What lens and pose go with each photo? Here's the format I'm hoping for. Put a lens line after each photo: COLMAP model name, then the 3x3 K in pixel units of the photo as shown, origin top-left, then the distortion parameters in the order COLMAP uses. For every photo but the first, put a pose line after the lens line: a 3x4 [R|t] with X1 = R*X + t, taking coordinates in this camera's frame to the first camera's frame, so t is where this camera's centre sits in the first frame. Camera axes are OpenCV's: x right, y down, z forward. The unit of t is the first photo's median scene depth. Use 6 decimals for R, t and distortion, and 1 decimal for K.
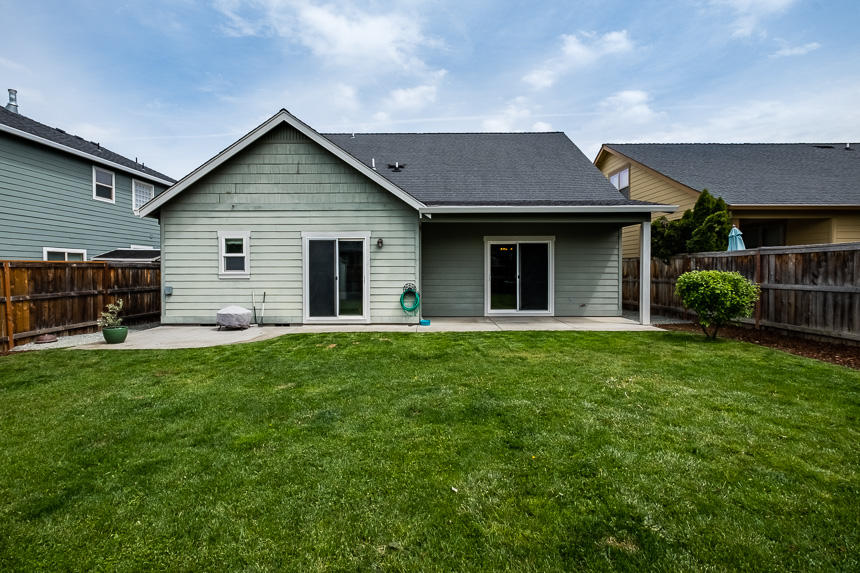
lens RADIAL K [[420.5, 0, 406.4], [0, 420.5, 277.2], [0, 0, 1]] dist [-0.001048, -0.001700]
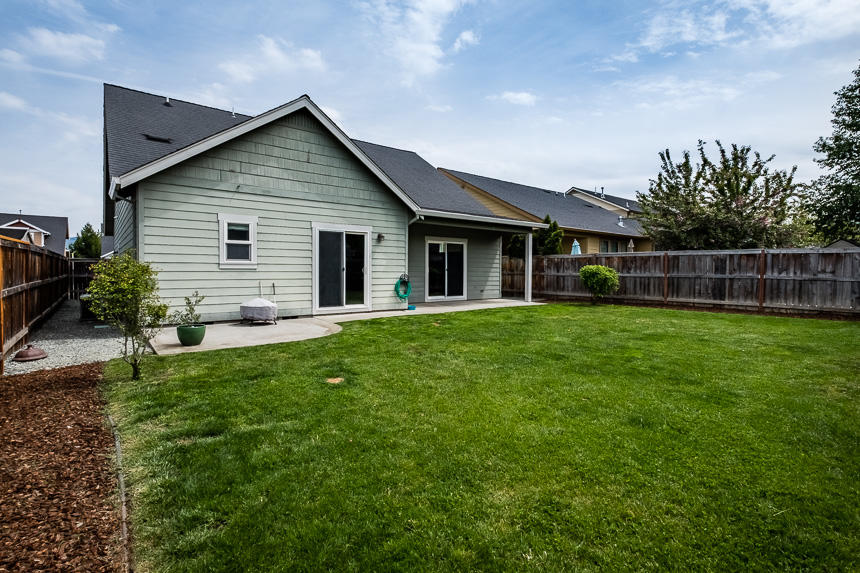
lens RADIAL K [[420.5, 0, 413.0], [0, 420.5, 276.5], [0, 0, 1]] dist [-0.001048, -0.001700]
pose [[0.783526, -0.002013, 0.621356, -0.676147], [0.001666, 0.999998, 0.001138, 0.019344], [-0.621357, 0.000143, 0.783527, 0.077869]]
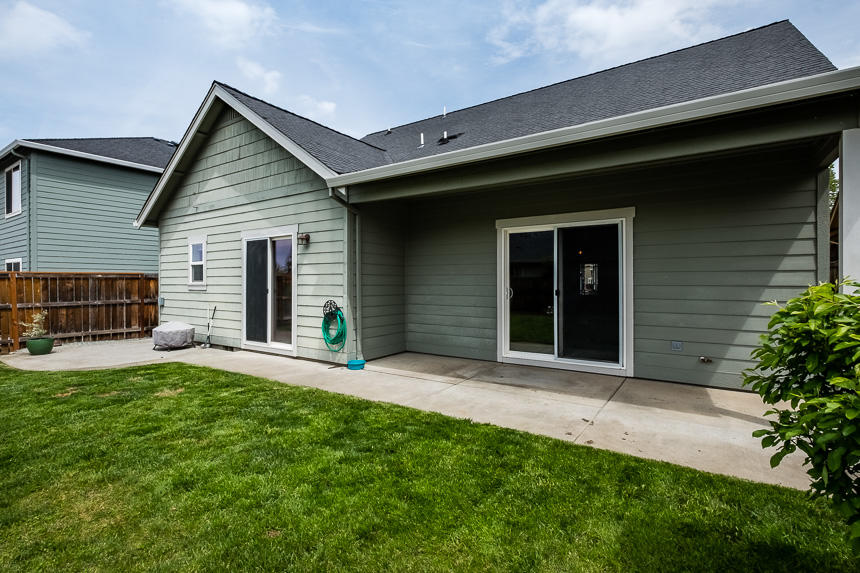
lens RADIAL K [[420.5, 0, 416.1], [0, 420.5, 284.7], [0, 0, 1]] dist [-0.001048, -0.001700]
pose [[0.830502, 0.003513, -0.557005, 0.462726], [-0.010344, 0.999905, -0.009117, -0.004830], [0.556920, 0.013334, 0.830459, 0.528334]]
